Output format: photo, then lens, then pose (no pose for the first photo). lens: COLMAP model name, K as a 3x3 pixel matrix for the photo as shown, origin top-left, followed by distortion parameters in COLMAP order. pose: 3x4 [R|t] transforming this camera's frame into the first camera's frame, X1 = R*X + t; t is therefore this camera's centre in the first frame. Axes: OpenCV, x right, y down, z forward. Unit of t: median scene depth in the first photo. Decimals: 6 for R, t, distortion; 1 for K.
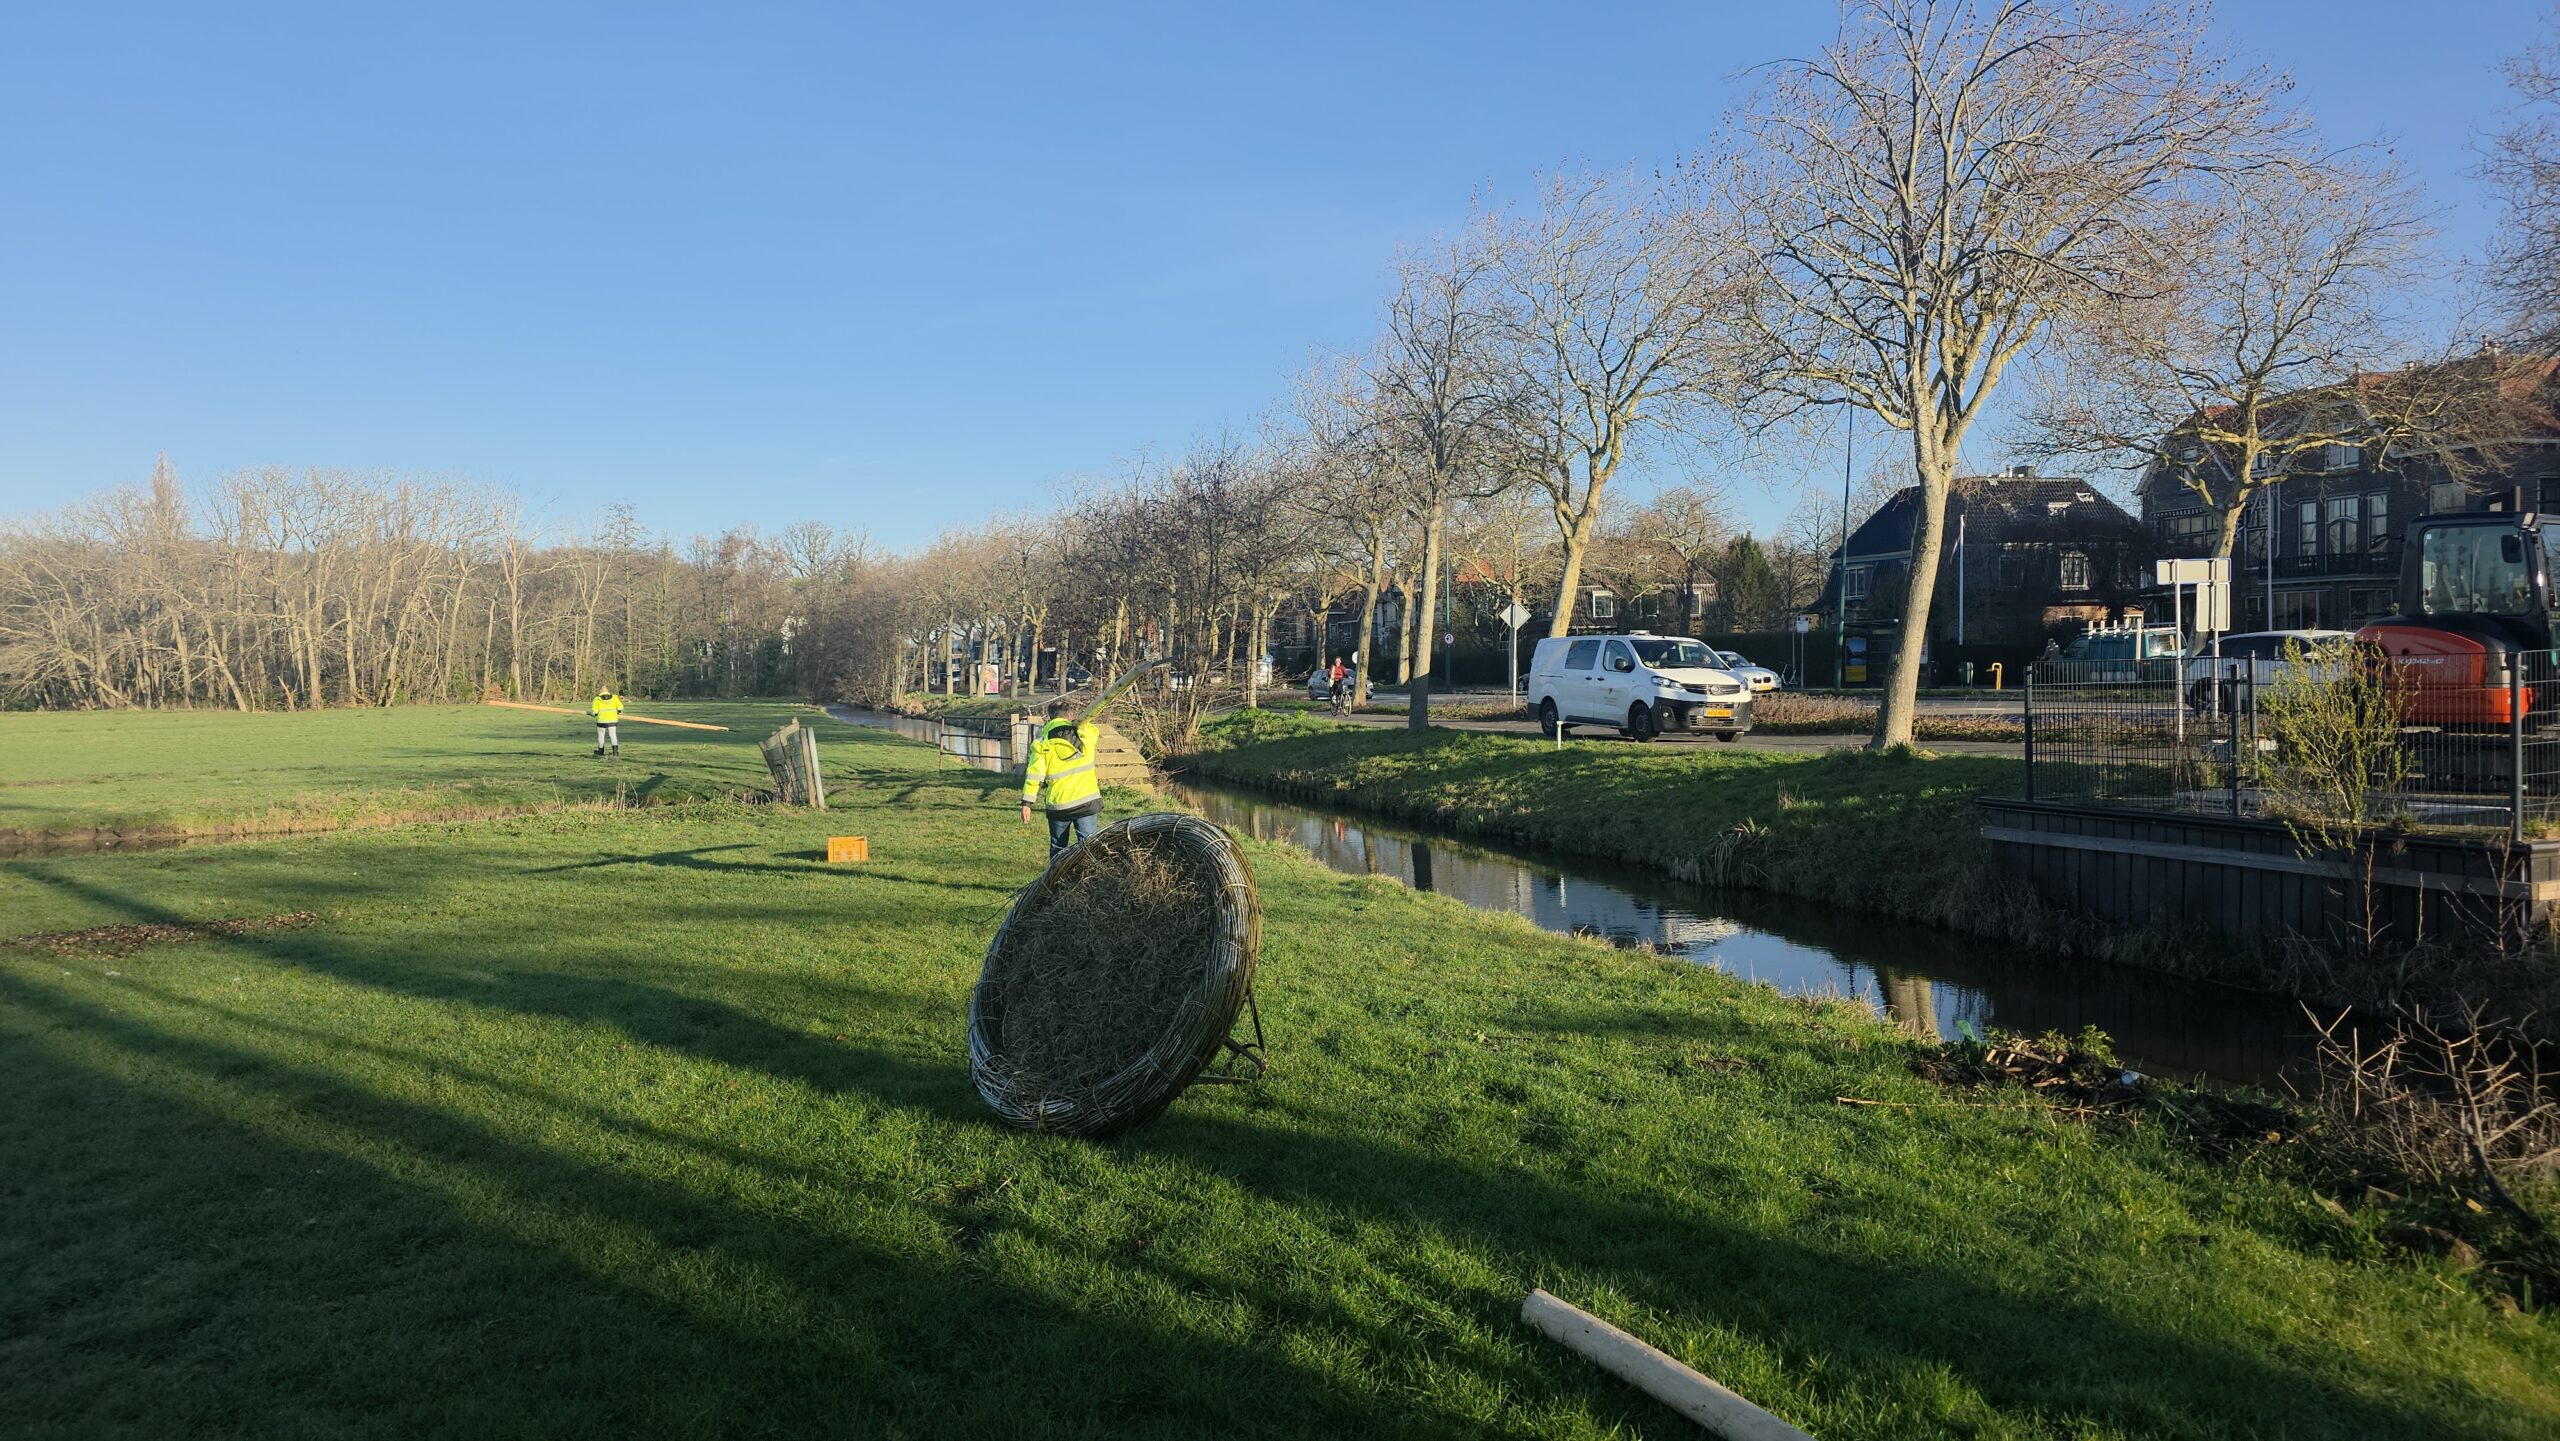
lens RADIAL K [[1644.1, 0, 1238.4], [0, 1644.1, 727.0], [0, 0, 1]] dist [0.083193, -0.086218]
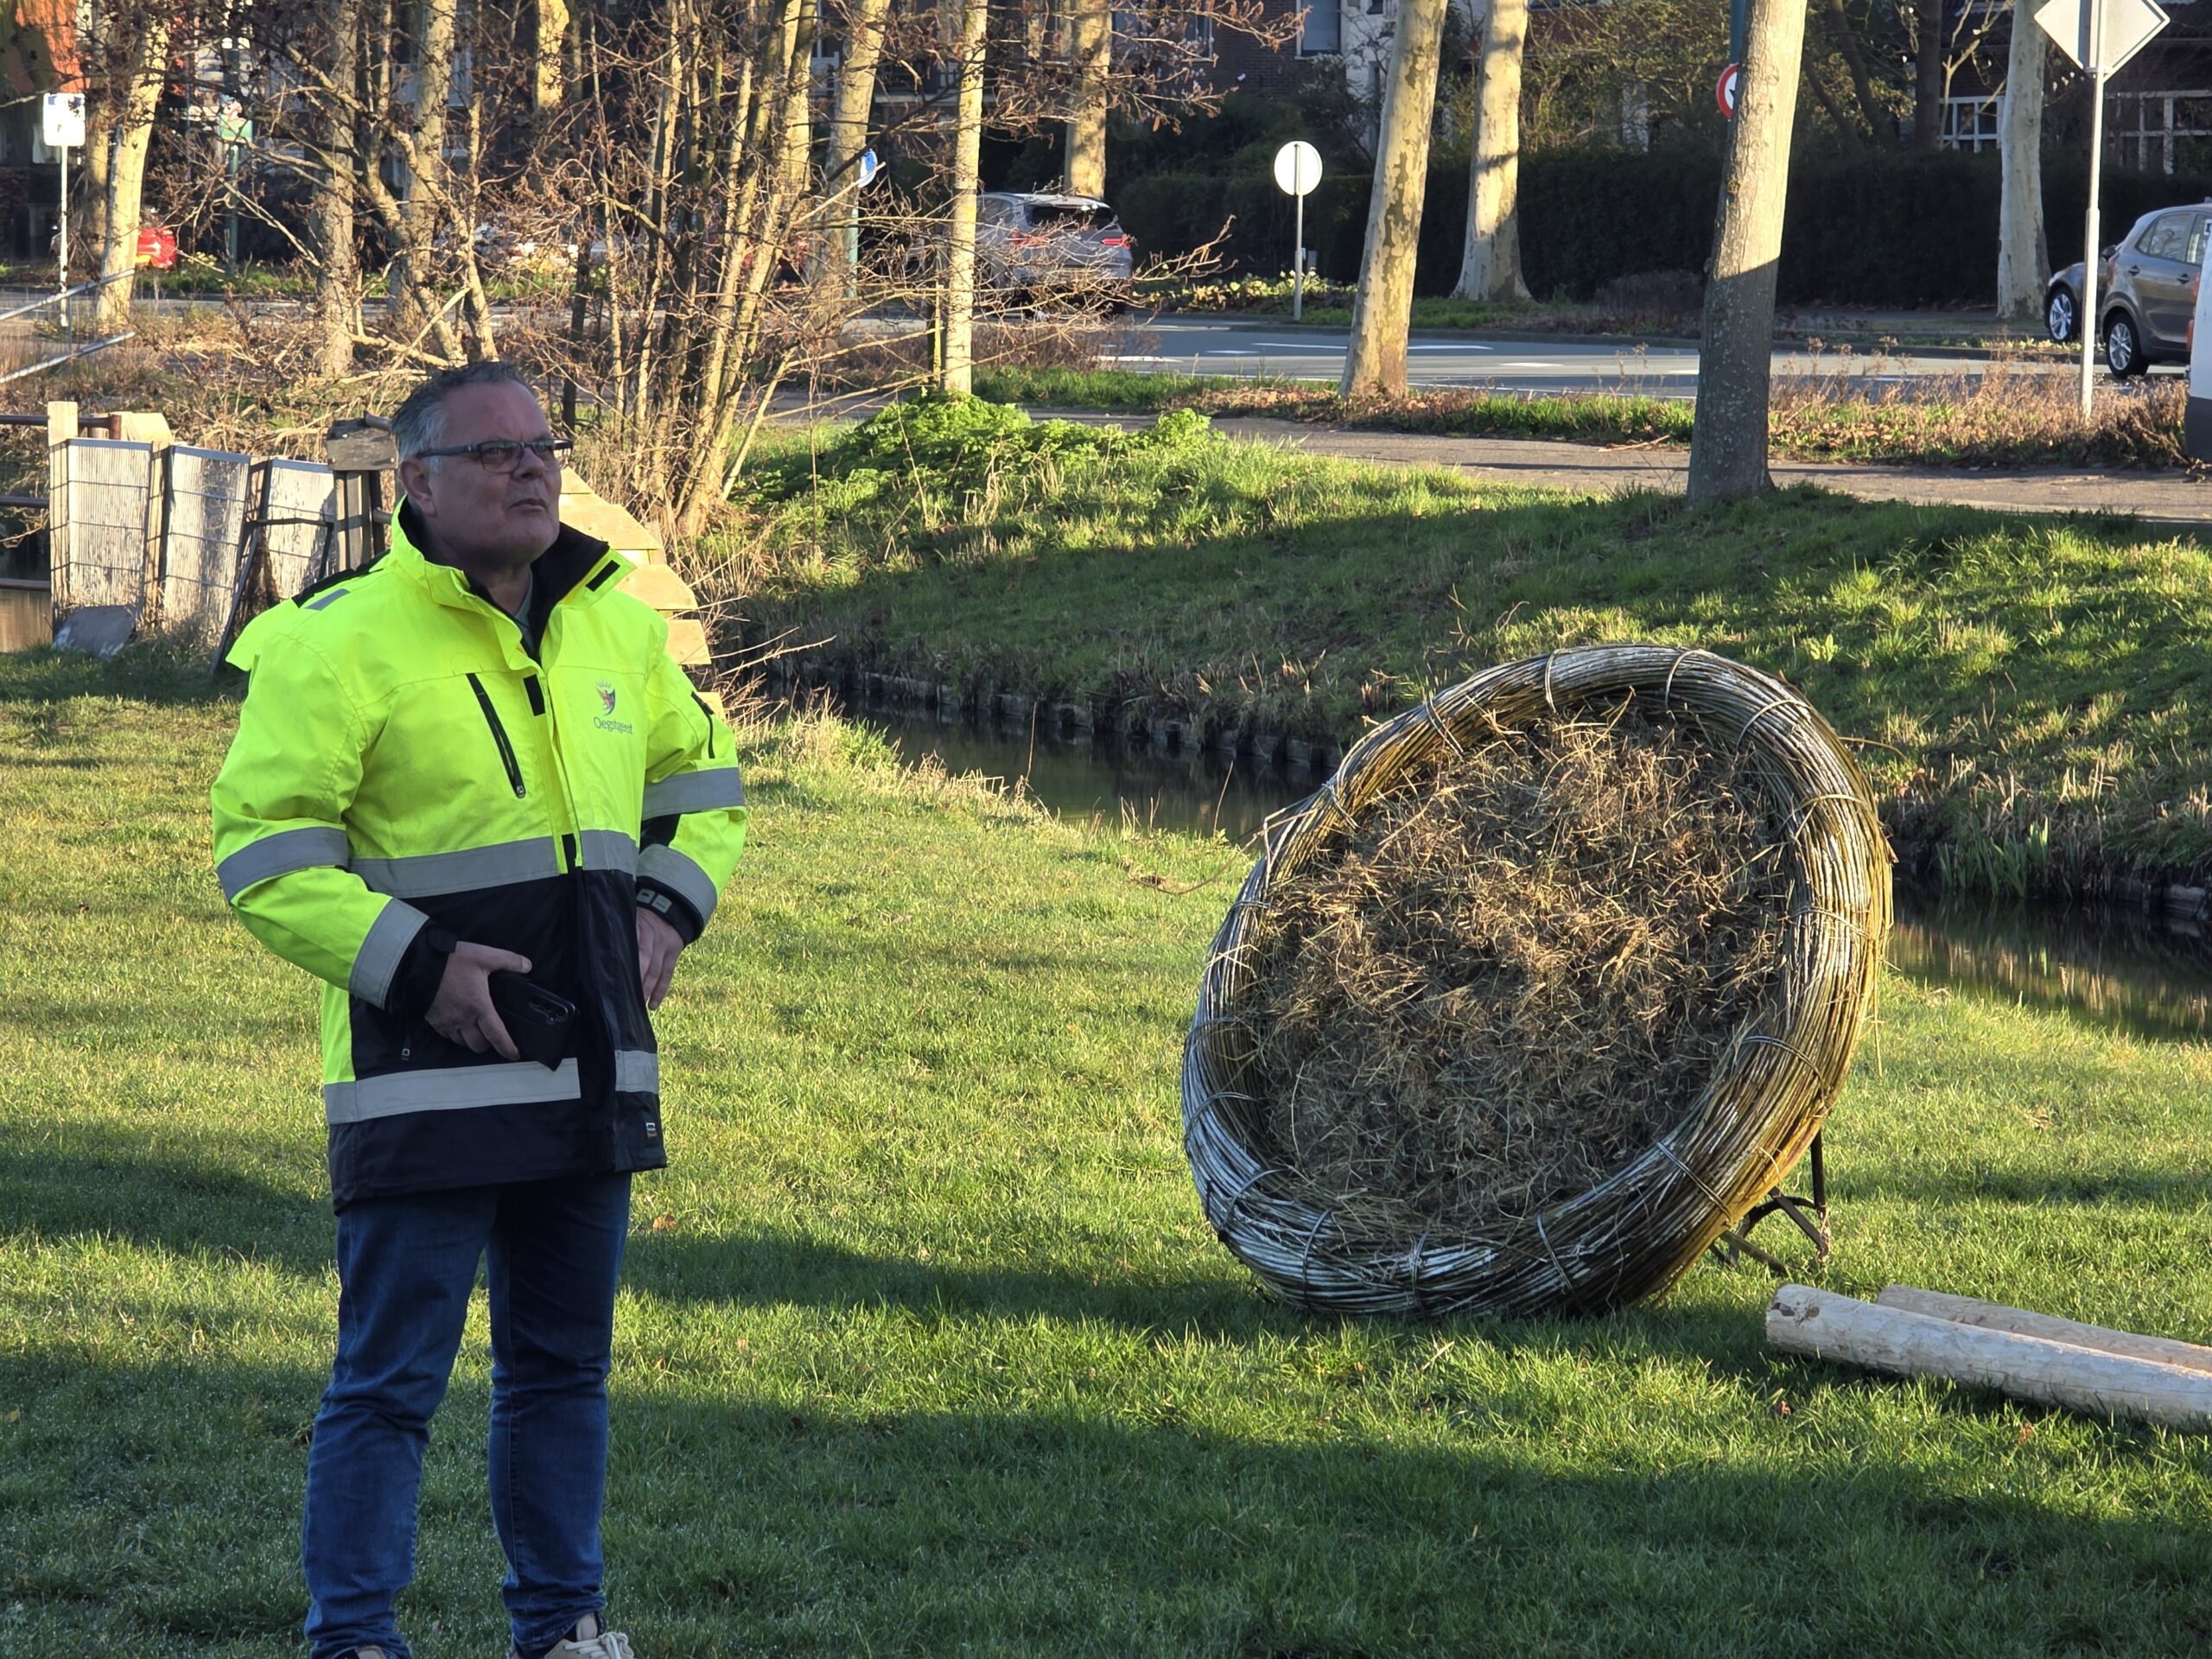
lens RADIAL K [[9020.9, 0, 1106.0], [0, 9020.9, 829.5], [0, 0, 1]] dist [1.654711, -0.011617]
pose [[0.996053, 0.022392, 0.085892, -0.036906], [-0.025458, 0.999071, 0.034769, 0.001988], [-0.085034, -0.036818, 0.995698, -0.131344]]
